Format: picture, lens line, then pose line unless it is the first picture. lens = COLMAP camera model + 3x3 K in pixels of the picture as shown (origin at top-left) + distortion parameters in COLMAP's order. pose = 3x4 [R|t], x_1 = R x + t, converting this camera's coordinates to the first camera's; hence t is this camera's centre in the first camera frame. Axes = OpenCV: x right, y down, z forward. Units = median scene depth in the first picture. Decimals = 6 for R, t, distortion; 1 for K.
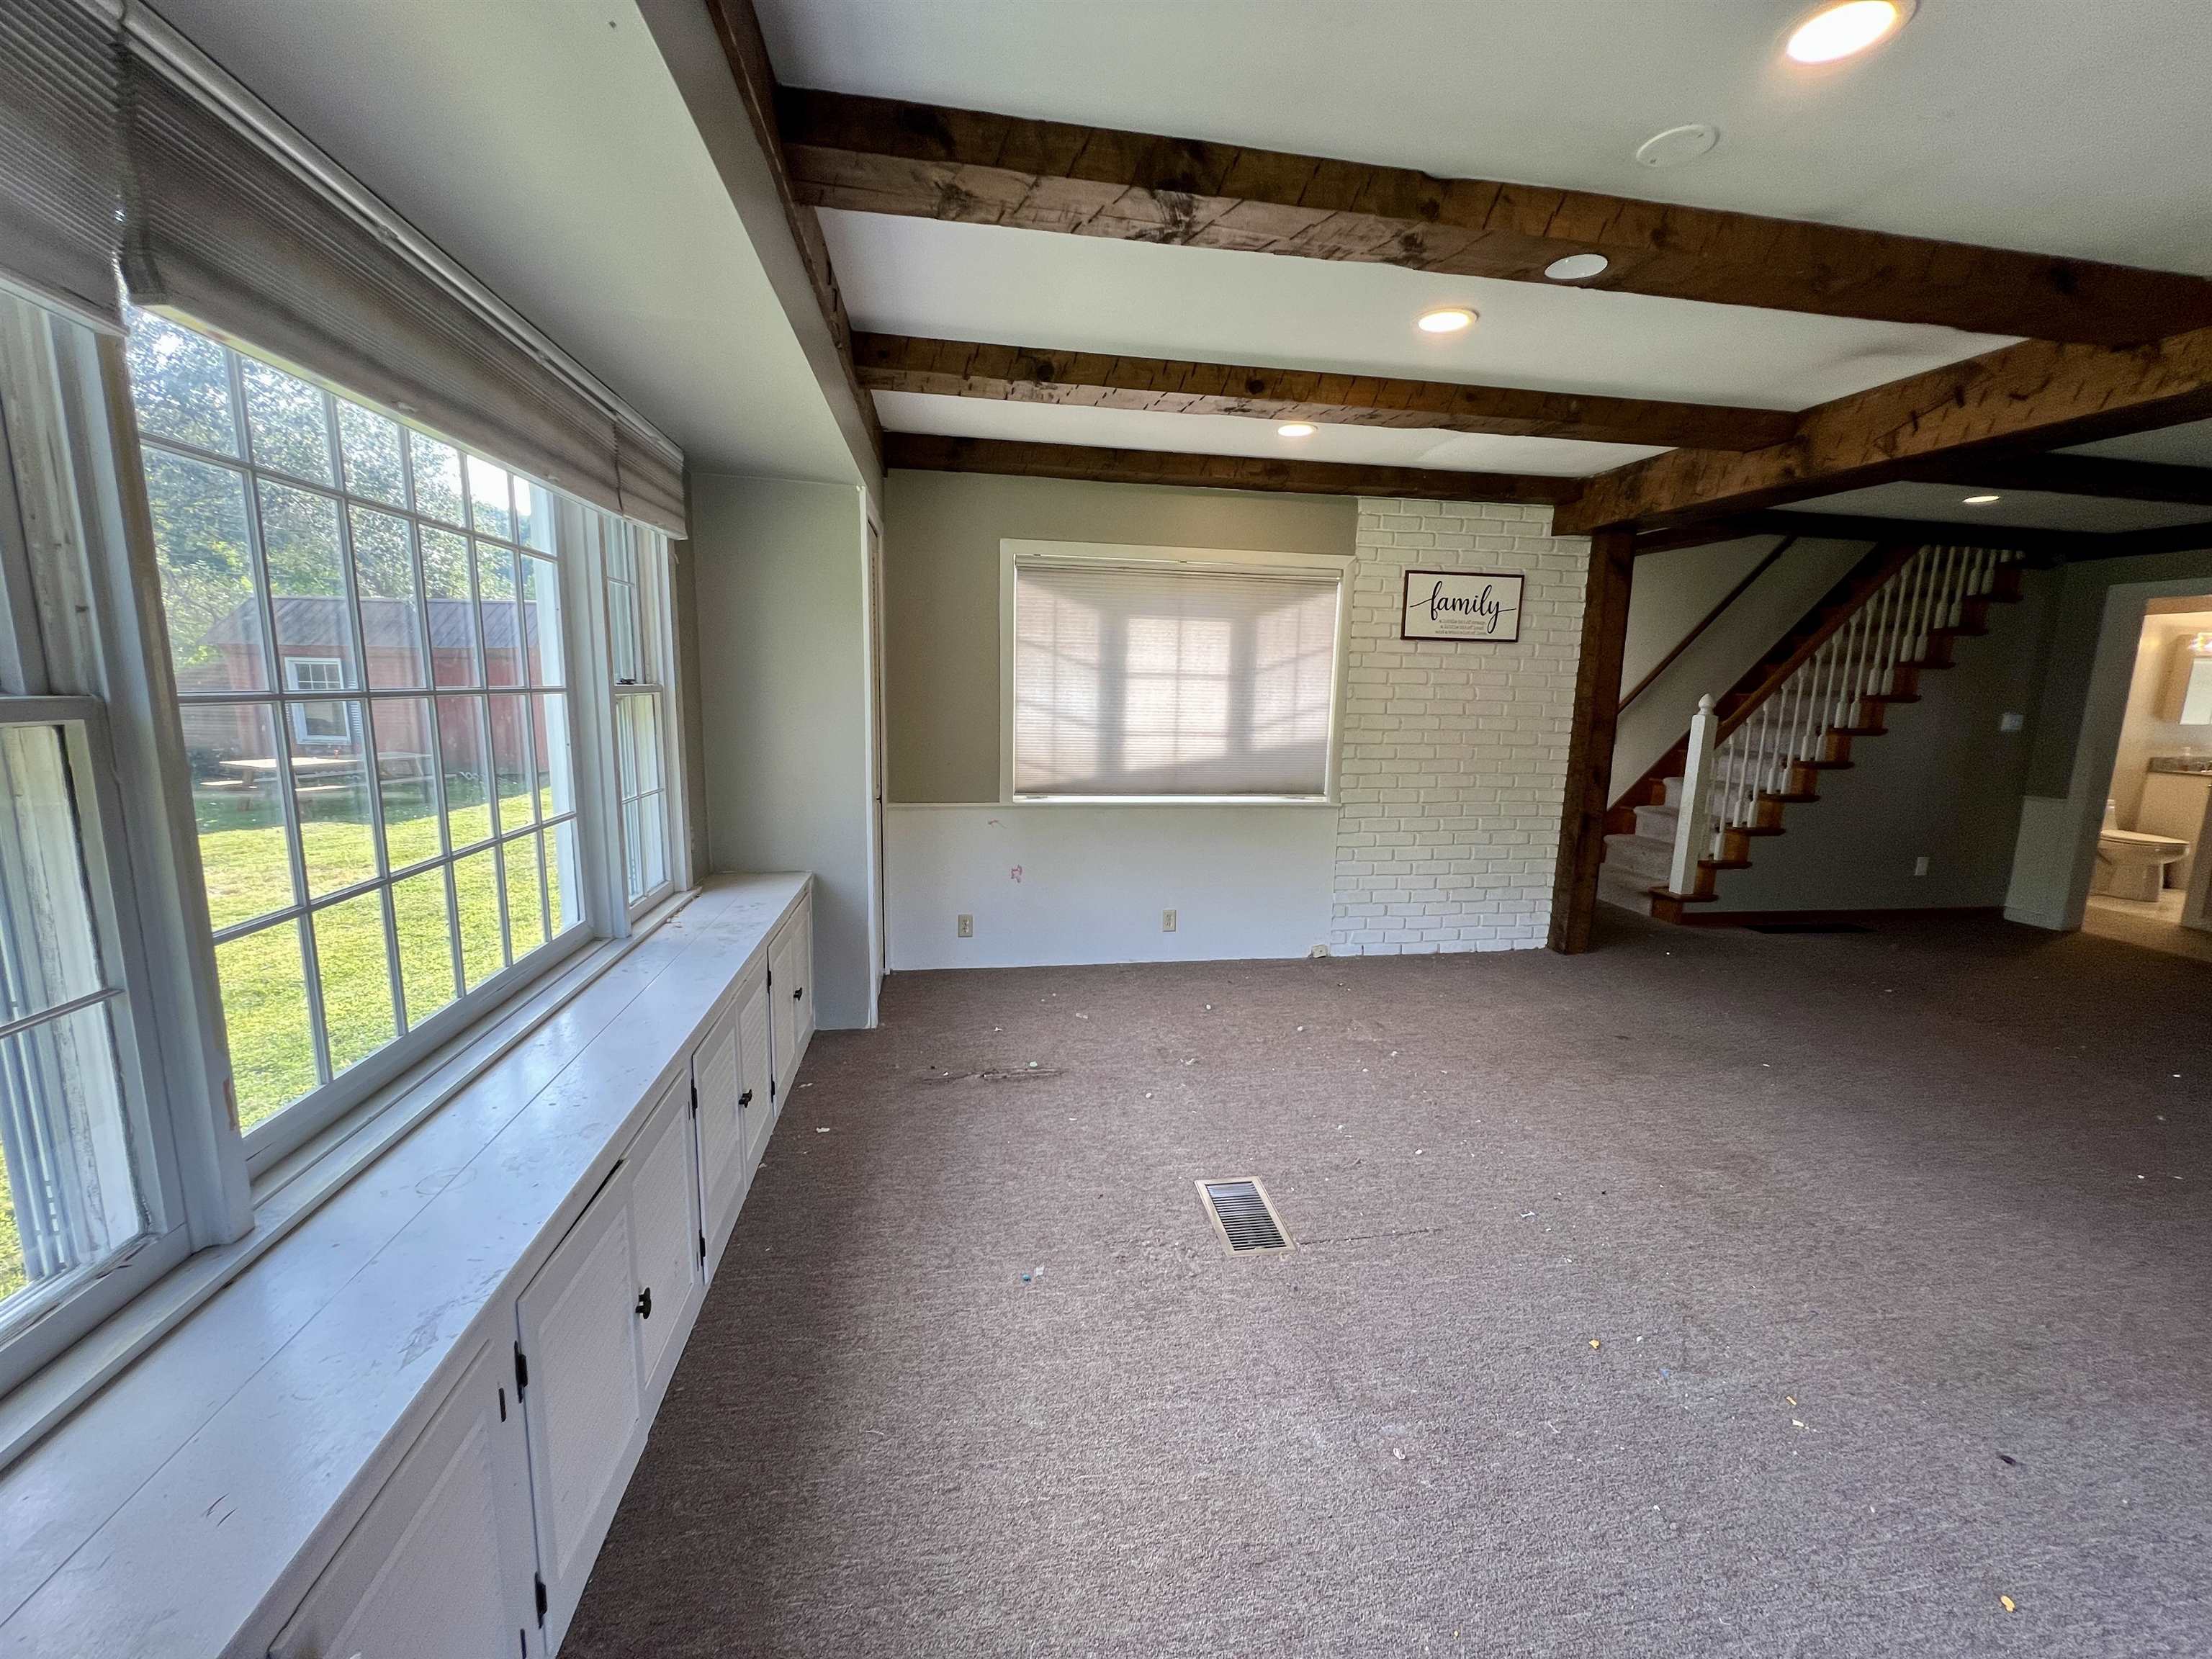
lens RADIAL K [[883.5, 0, 1104.9], [0, 883.5, 829.5], [0, 0, 1]] dist [-0.002165, 0.000593]
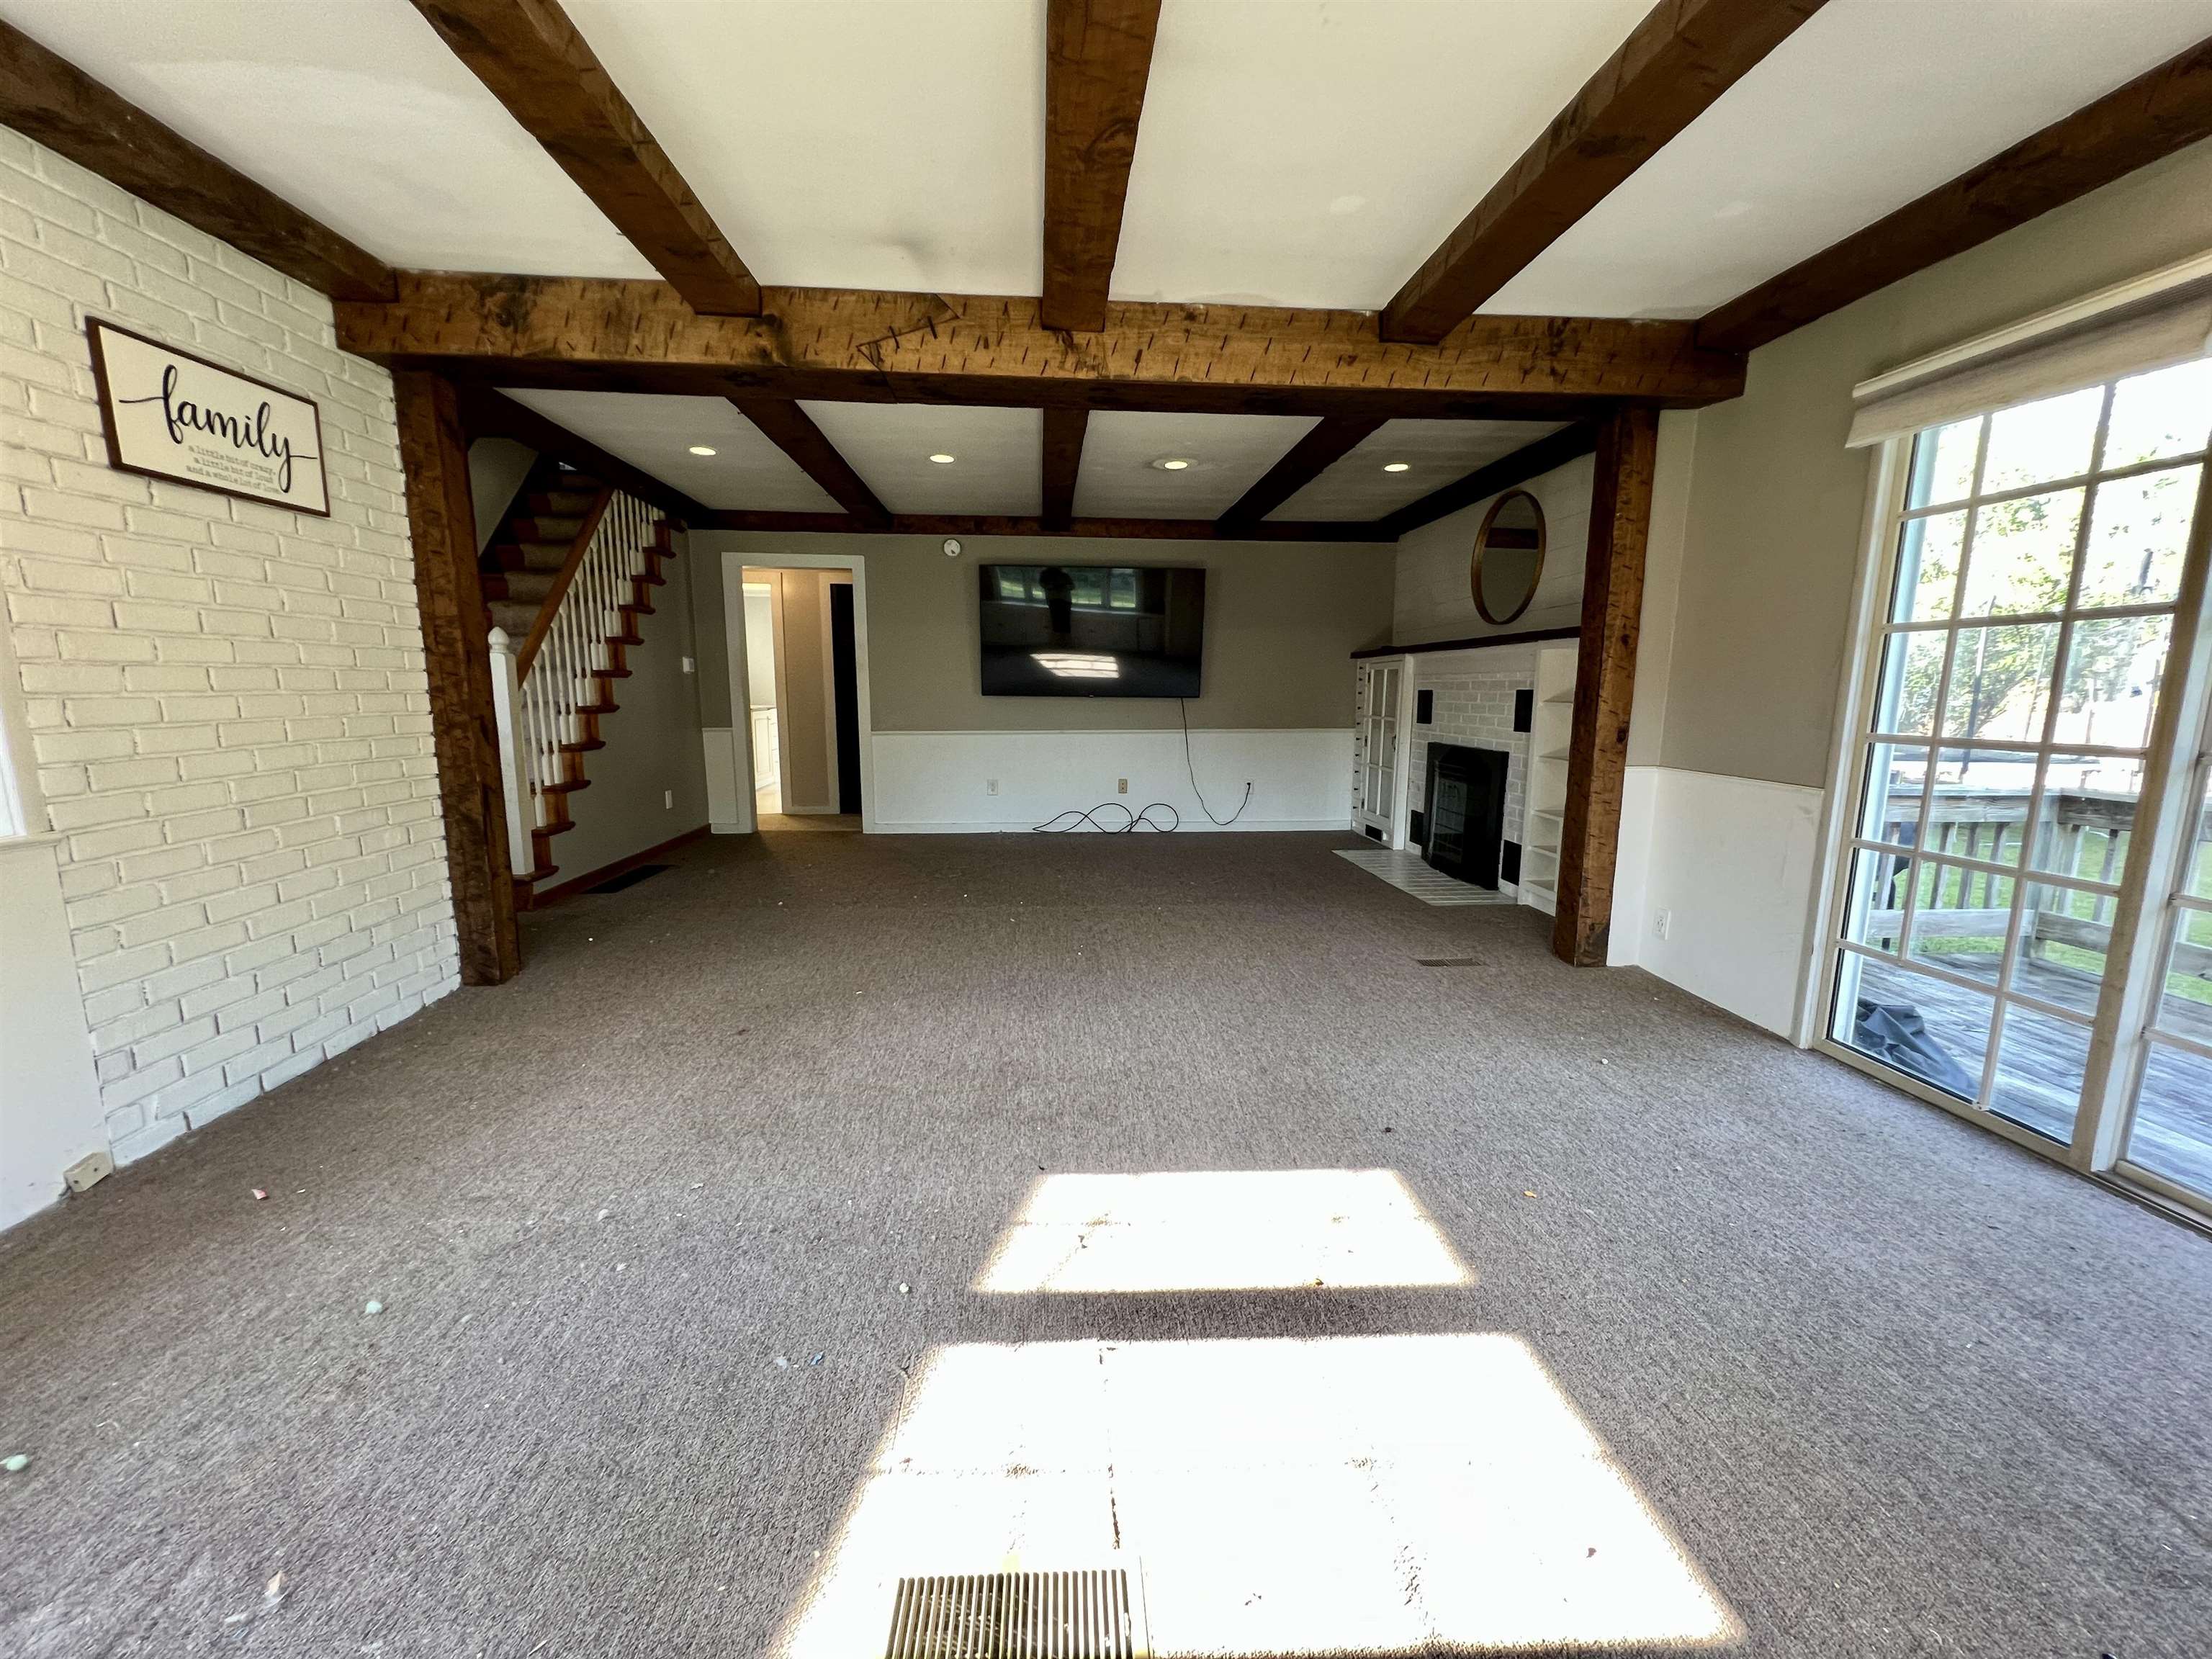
lens RADIAL K [[883.5, 0, 1106.0], [0, 883.5, 829.7], [0, 0, 1]] dist [-0.002165, 0.000593]
pose [[0.091697, -0.182327, 0.978953, -0.121425], [0.159994, 0.973020, 0.166235, -0.022042], [-0.982850, 0.141383, 0.118394, 0.479427]]
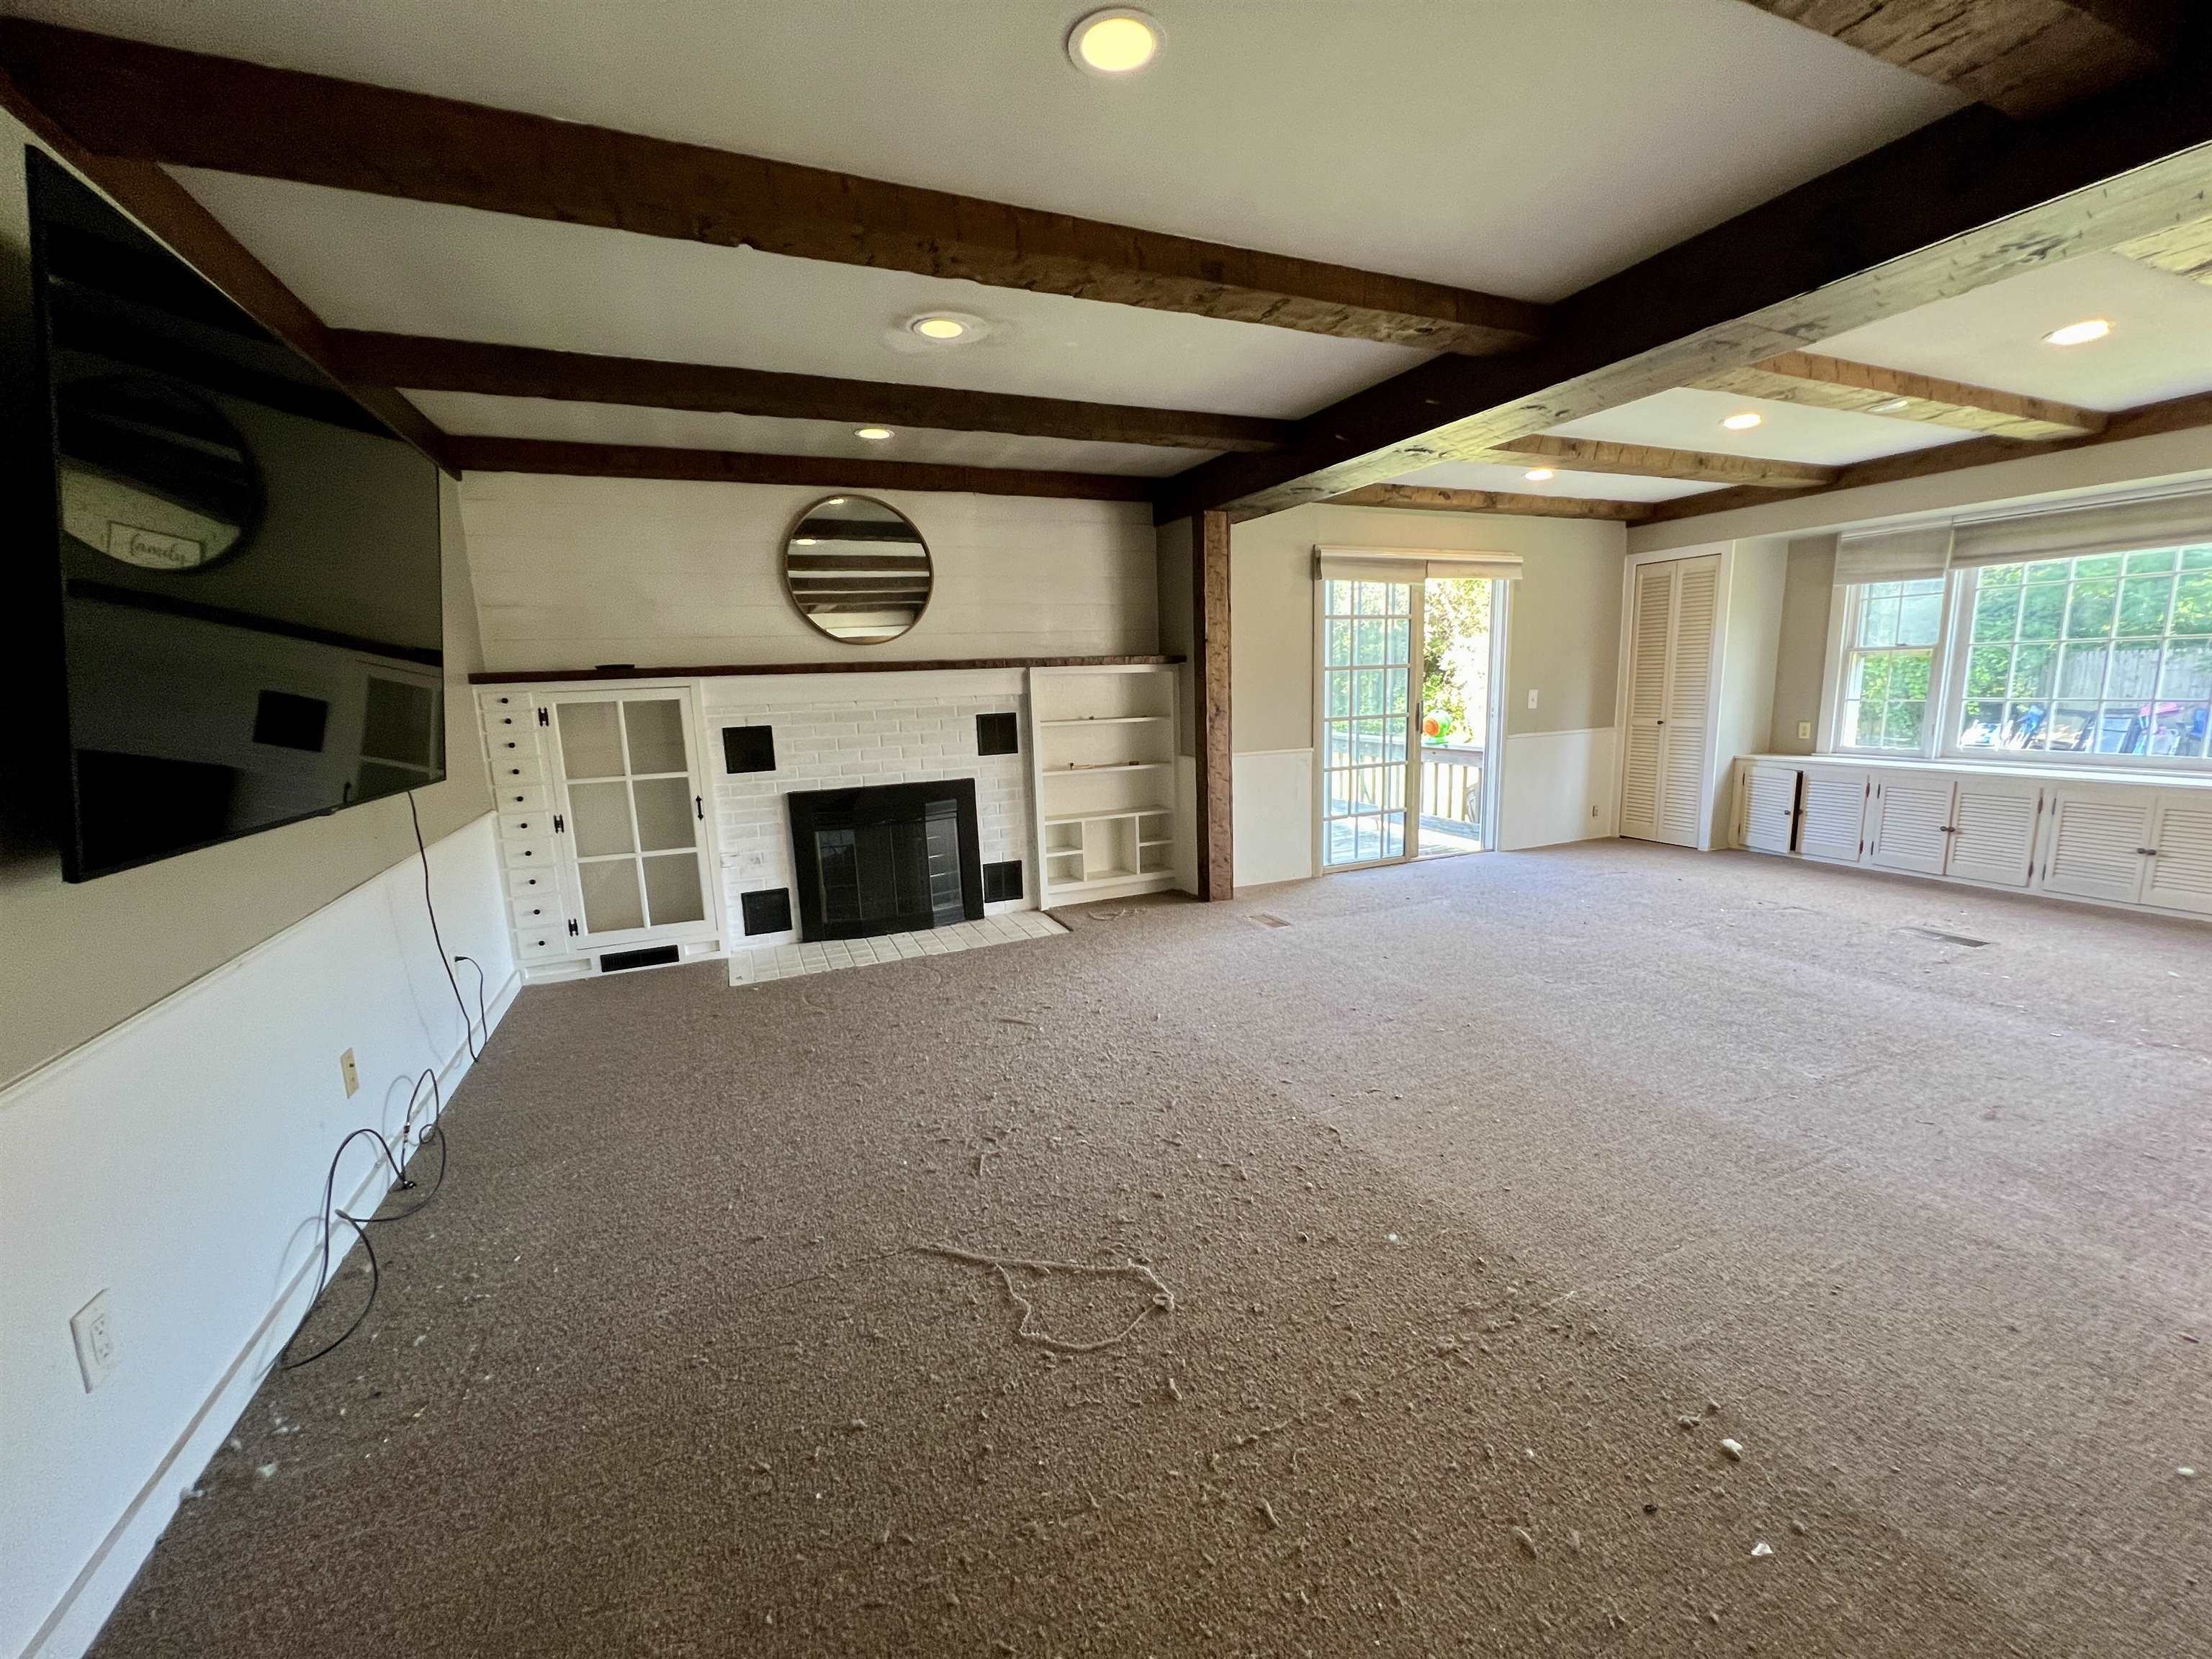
lens RADIAL K [[883.5, 0, 1093.3], [0, 883.5, 832.8], [0, 0, 1]] dist [-0.002165, 0.000593]
pose [[-0.969334, 0.047799, -0.241052, 1.244780], [-0.033316, 0.946284, 0.321616, -0.152771], [0.243476, 0.319785, -0.915673, 1.208674]]
